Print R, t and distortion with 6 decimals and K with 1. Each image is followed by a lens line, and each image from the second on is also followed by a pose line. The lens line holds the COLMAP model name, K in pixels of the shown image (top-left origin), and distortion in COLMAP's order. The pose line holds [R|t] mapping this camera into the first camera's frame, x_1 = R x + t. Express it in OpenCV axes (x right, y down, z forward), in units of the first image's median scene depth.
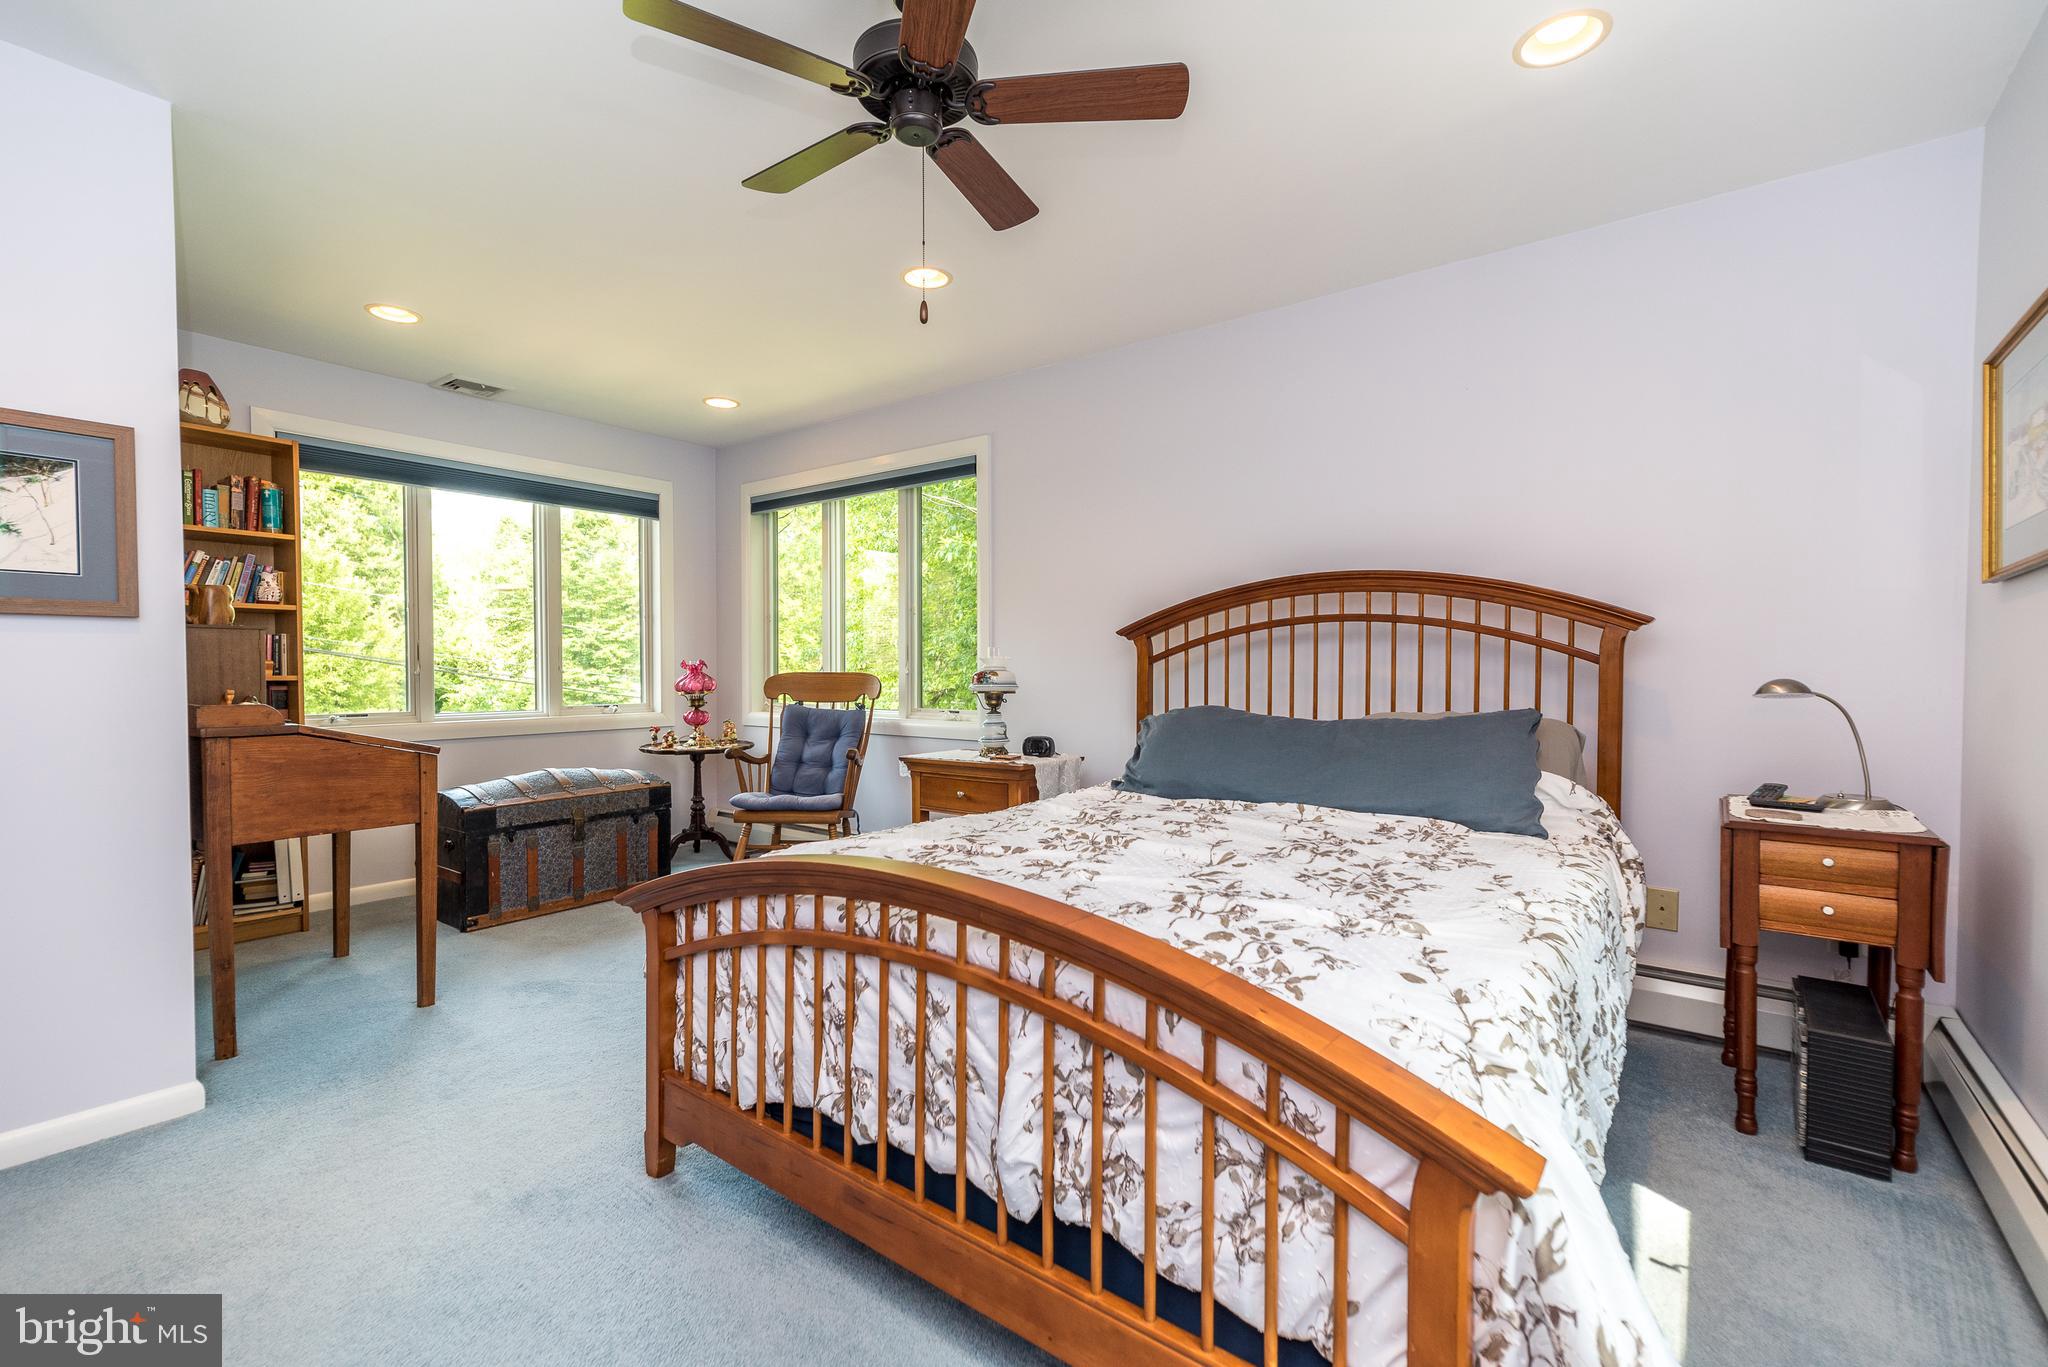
lens RADIAL K [[902.9, 0, 1028.1], [0, 902.9, 690.0], [0, 0, 1]] dist [0.008203, 0.000381]
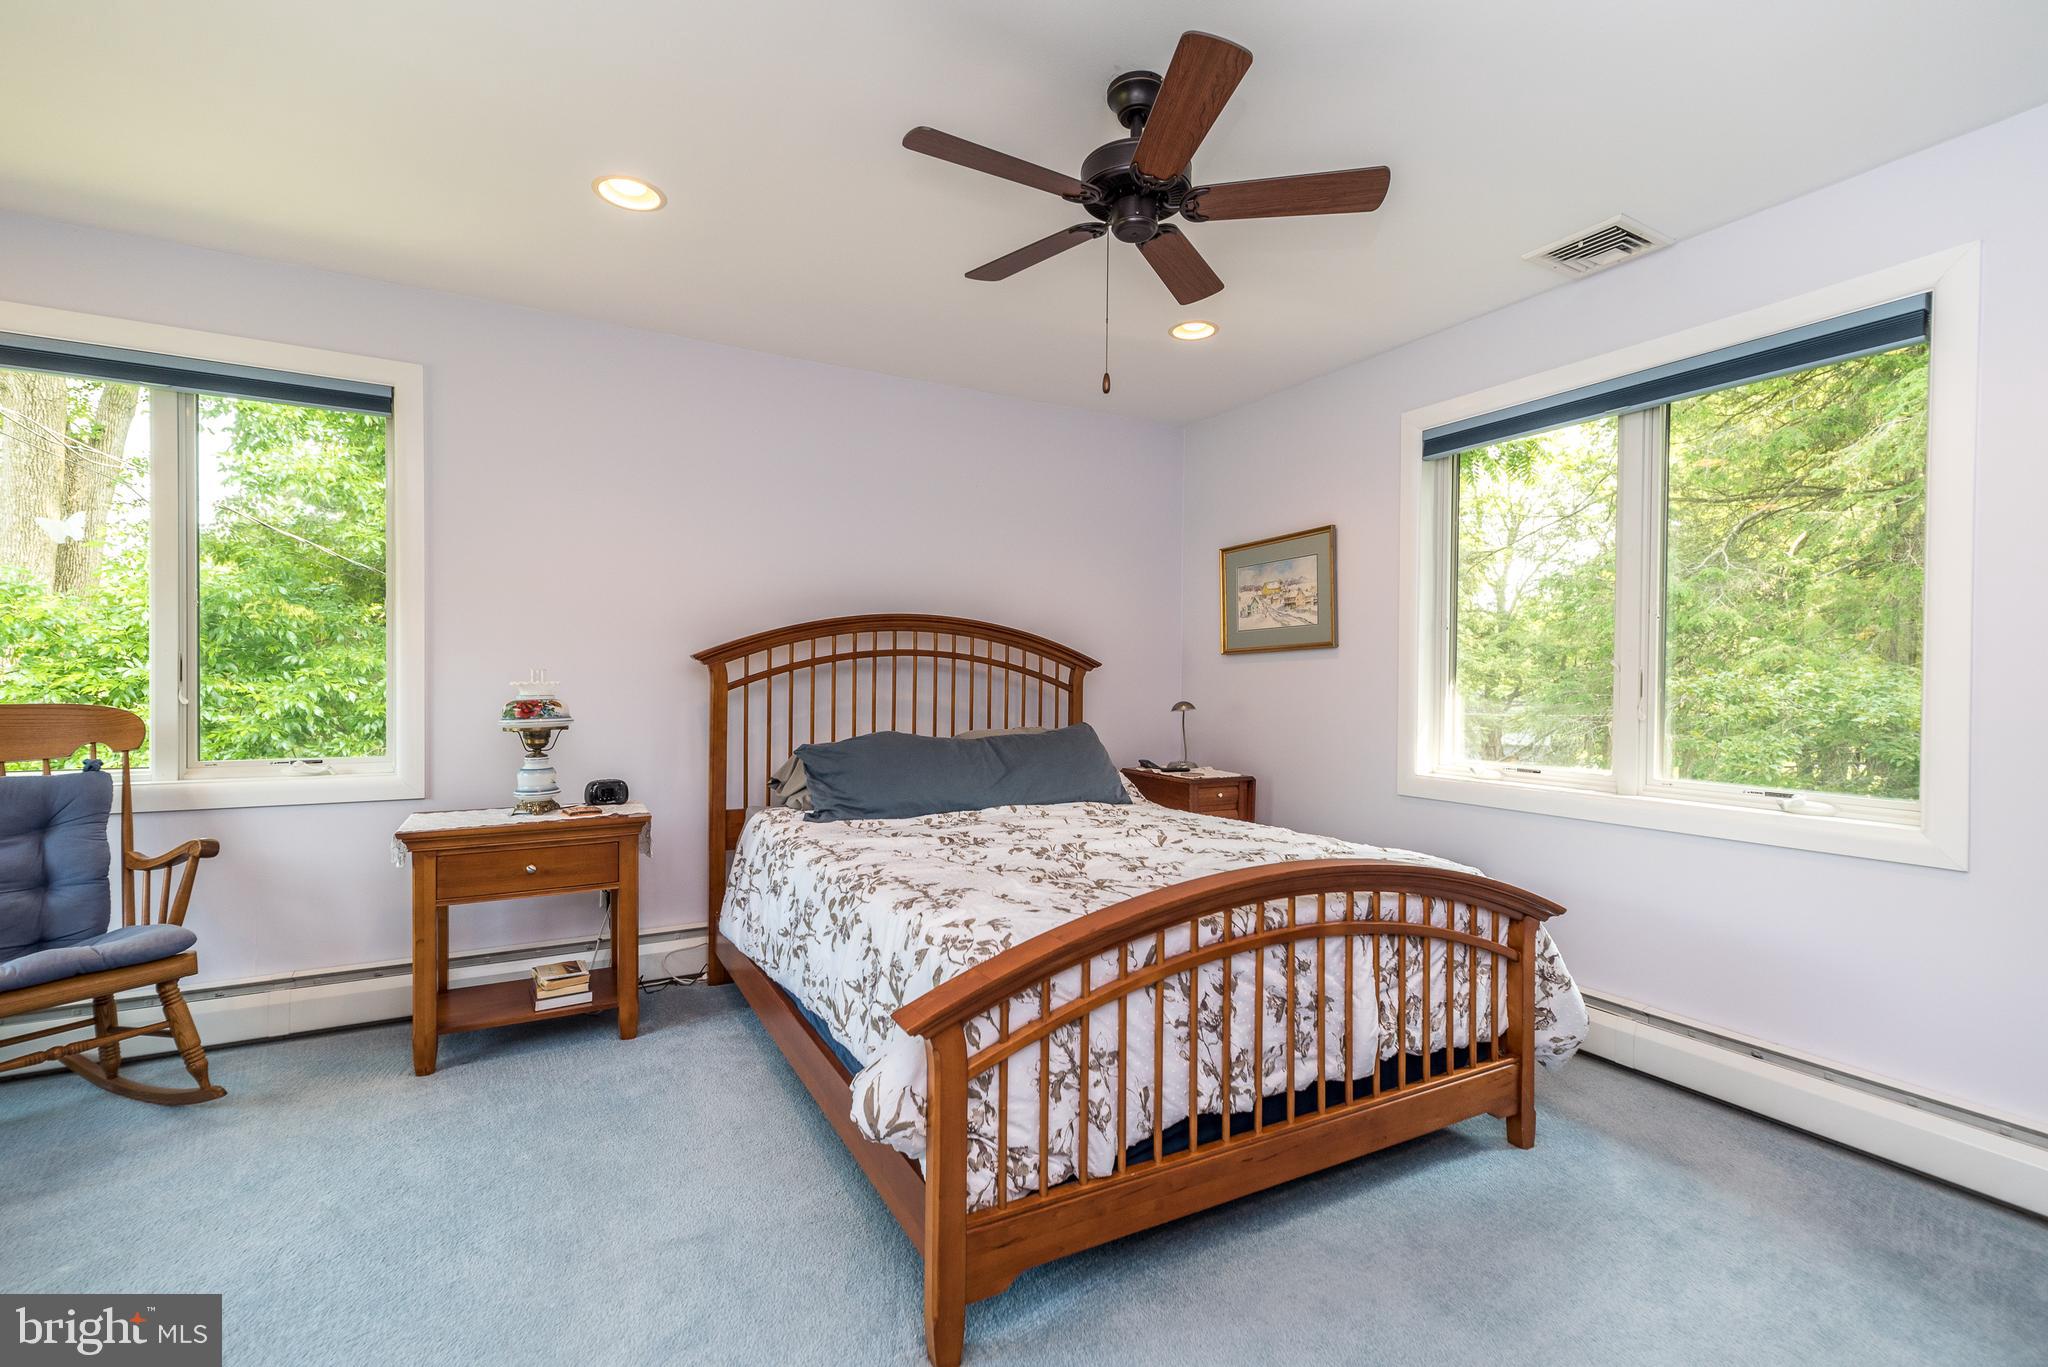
lens RADIAL K [[902.9, 0, 1021.8], [0, 902.9, 687.2], [0, 0, 1]] dist [0.008203, 0.000381]
pose [[0.400922, -0.004647, 0.916100, -0.571766], [0.016981, 0.999853, -0.002360, -0.023673], [-0.915955, 0.016503, 0.400942, 0.323619]]
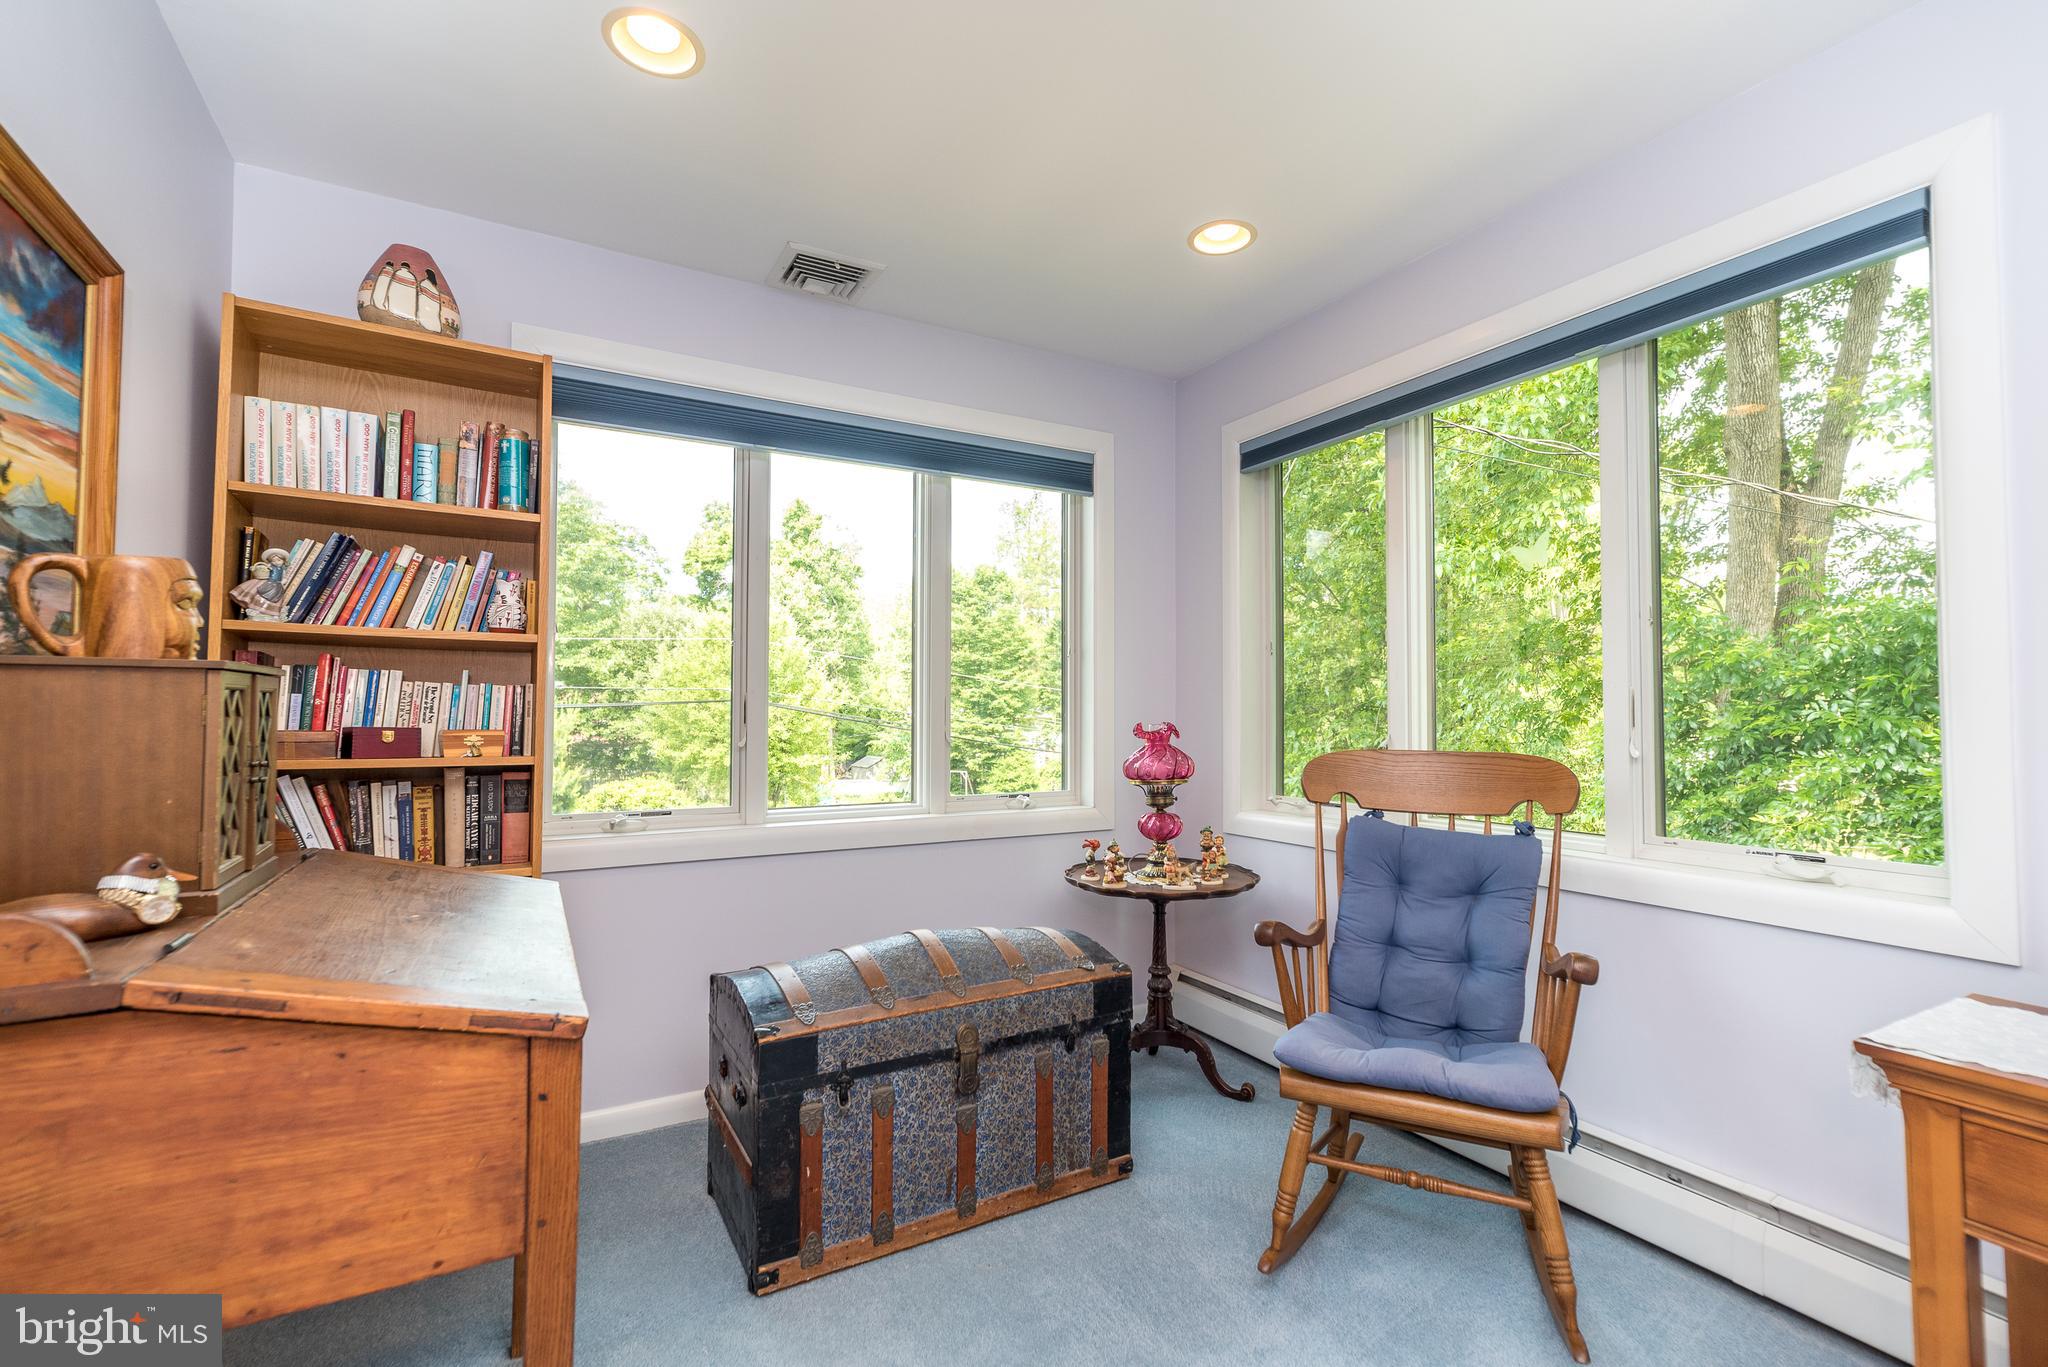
lens RADIAL K [[902.9, 0, 1034.3], [0, 902.9, 697.6], [0, 0, 1]] dist [0.008203, 0.000381]
pose [[0.921883, -0.006248, -0.387419, -0.291410], [-0.011151, 0.999028, -0.042645, -0.031979], [0.387309, 0.043634, 0.920917, 0.592483]]
